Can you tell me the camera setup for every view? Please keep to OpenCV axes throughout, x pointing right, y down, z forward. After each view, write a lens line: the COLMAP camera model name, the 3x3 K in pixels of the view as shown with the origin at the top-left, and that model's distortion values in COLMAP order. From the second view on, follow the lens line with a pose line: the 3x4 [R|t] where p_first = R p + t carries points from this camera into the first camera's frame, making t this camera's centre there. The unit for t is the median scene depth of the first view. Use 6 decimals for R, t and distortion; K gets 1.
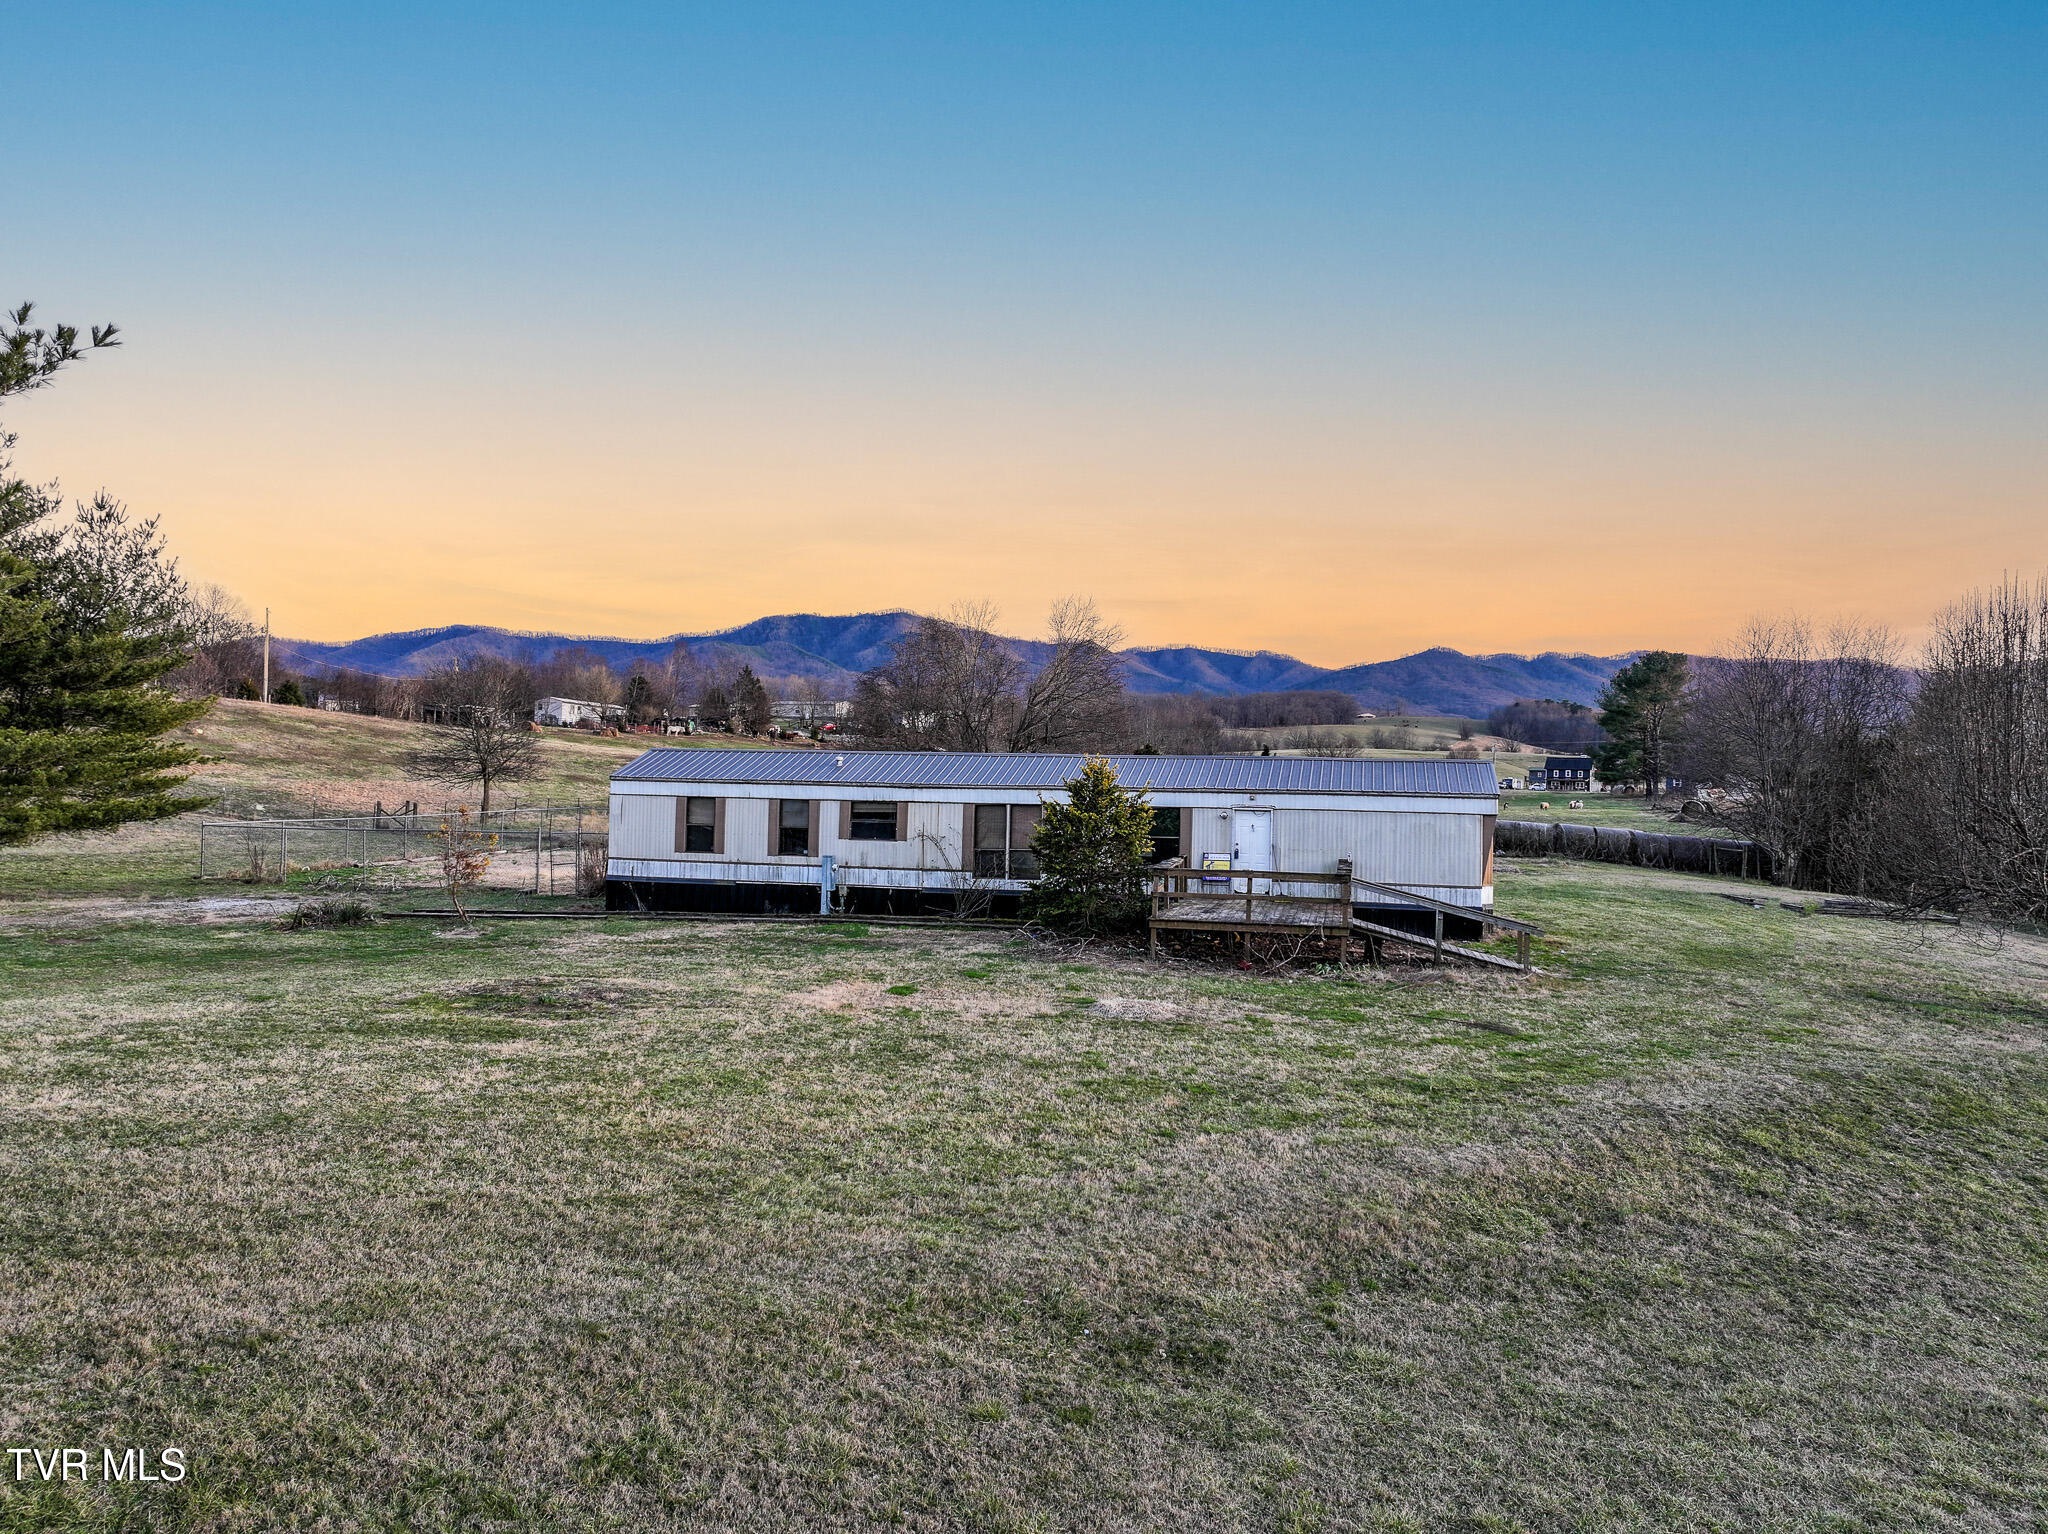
lens RADIAL K [[1432.6, 0, 1028.7], [0, 1432.6, 756.1], [0, 0, 1]] dist [0.004163, 0.000636]
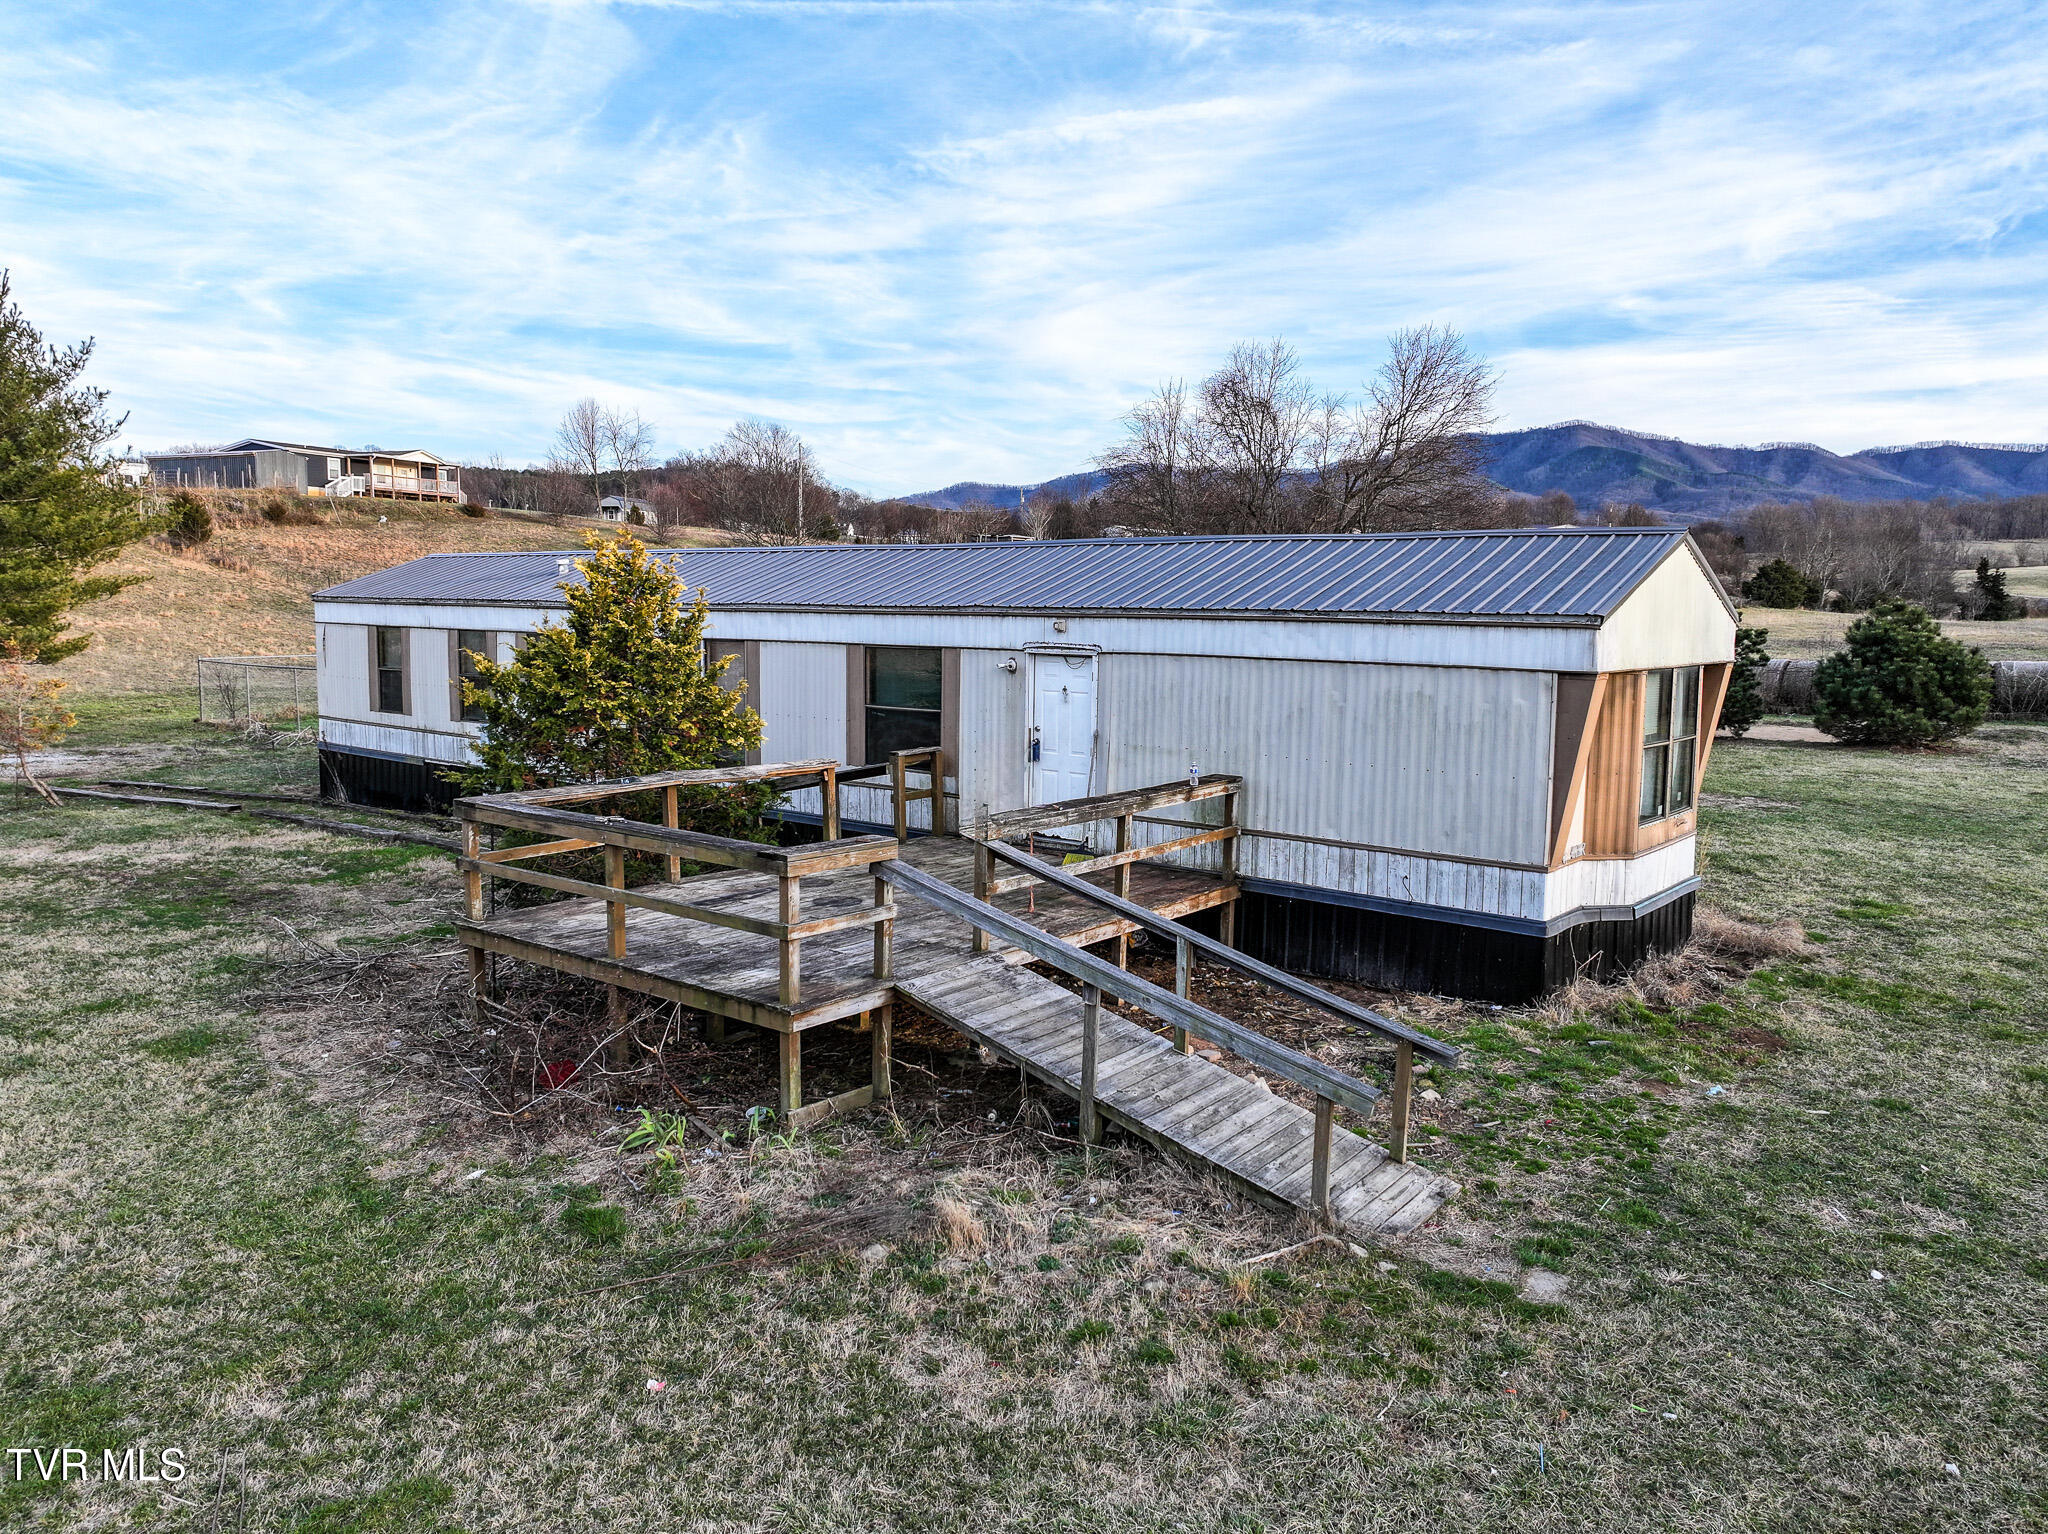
lens RADIAL K [[1436.9, 0, 1031.3], [0, 1436.9, 758.5], [0, 0, 1]] dist [-0.001856, 0.012322]
pose [[0.900704, 0.038265, -0.432744, 0.317098], [0.013780, 0.993096, 0.116496, 0.016550], [0.434214, -0.110892, 0.893958, 0.549711]]
